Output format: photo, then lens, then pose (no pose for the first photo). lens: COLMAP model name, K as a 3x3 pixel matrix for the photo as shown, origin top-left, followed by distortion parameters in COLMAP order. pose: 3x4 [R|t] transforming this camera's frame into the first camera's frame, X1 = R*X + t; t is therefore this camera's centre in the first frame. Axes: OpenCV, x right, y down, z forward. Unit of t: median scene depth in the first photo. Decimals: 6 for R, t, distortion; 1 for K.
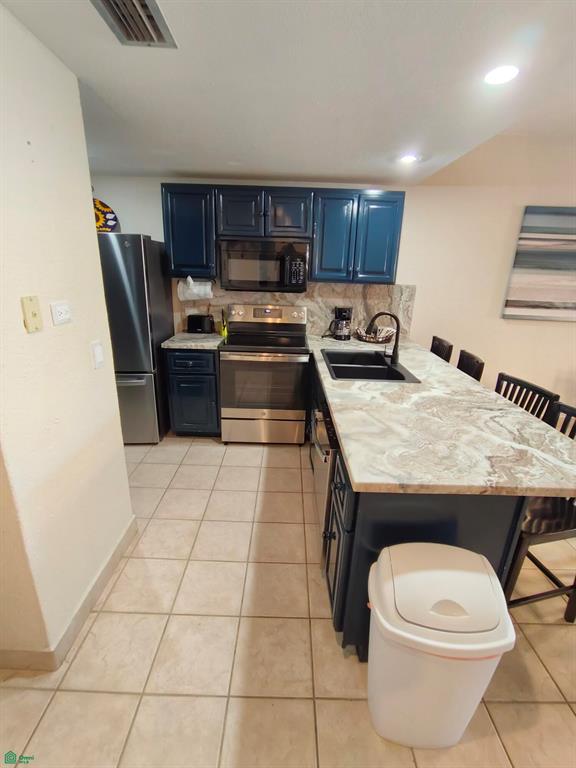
lens RADIAL K [[359.4, 0, 289.1], [0, 359.4, 378.2], [0, 0, 1]] dist [-0.004435, 0.000257]
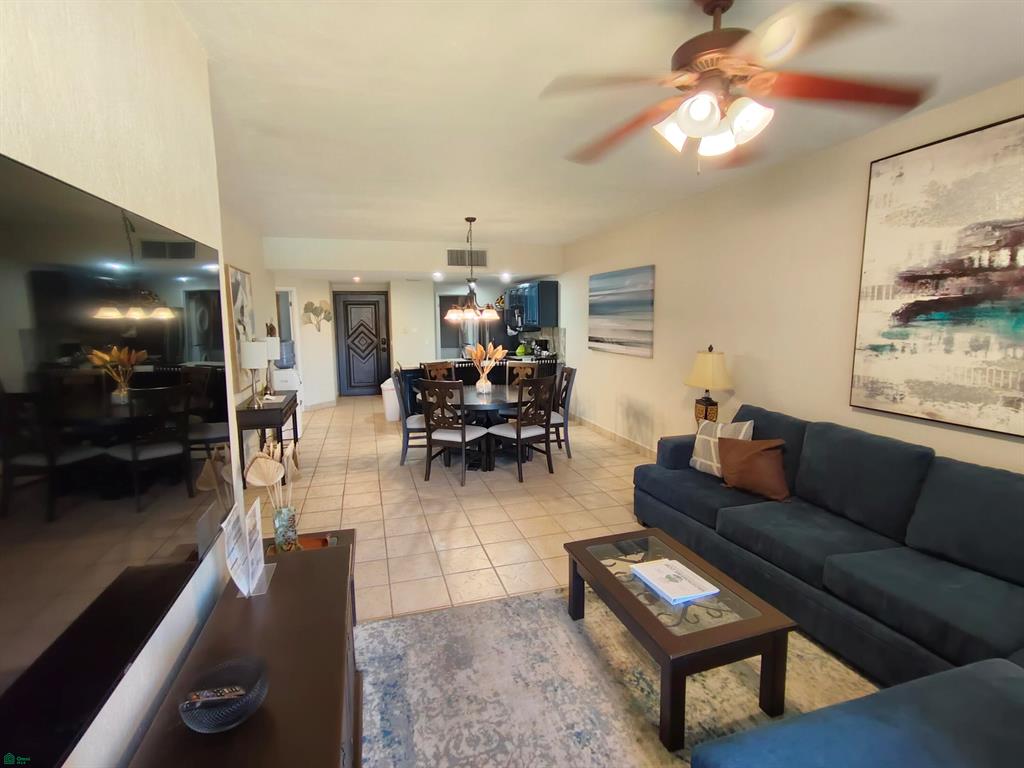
lens RADIAL K [[479.2, 0, 512.6], [0, 479.2, 378.1], [0, 0, 1]] dist [-0.004435, 0.000257]
pose [[0.292154, 0.082950, -0.952767, 4.405796], [-0.270020, 0.962854, 0.001030, 0.045313], [0.917461, 0.256965, 0.303700, 0.327540]]
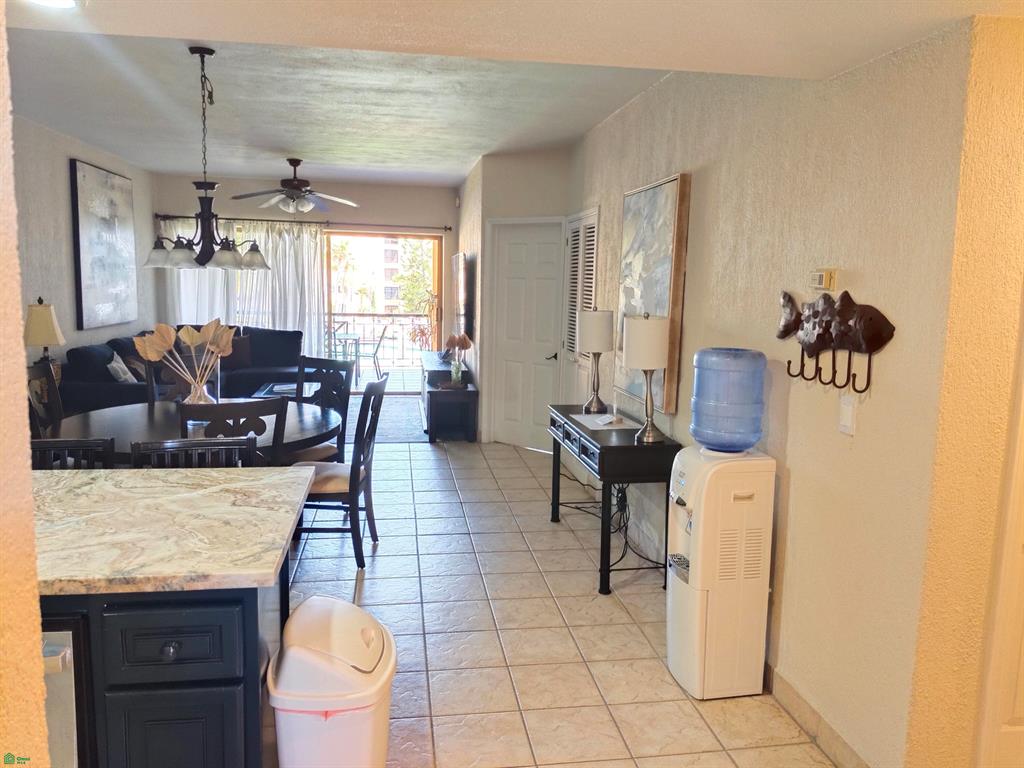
lens RADIAL K [[772.7, 0, 514.8], [0, 772.7, 392.4], [0, 0, 1]] dist [-0.012690, -0.006255]
pose [[-0.142668, -0.185460, 0.972240, -0.784019], [0.265458, 0.939130, 0.218098, -0.149686], [-0.953508, 0.289204, -0.084753, 0.343814]]
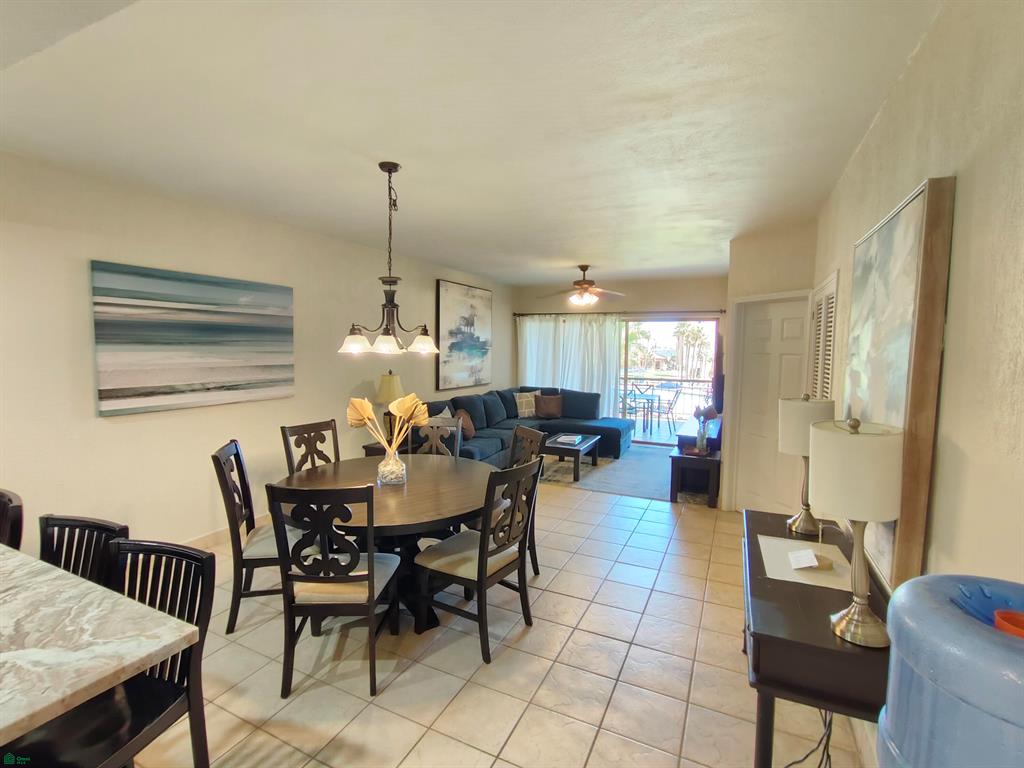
lens RADIAL K [[479.2, 0, 506.1], [0, 479.2, 379.3], [0, 0, 1]] dist [-0.004435, 0.000257]
pose [[0.449866, -0.095387, 0.887987, 0.292352], [0.273944, 0.961088, -0.035544, 0.008133], [-0.850044, 0.259249, 0.458492, -0.123374]]
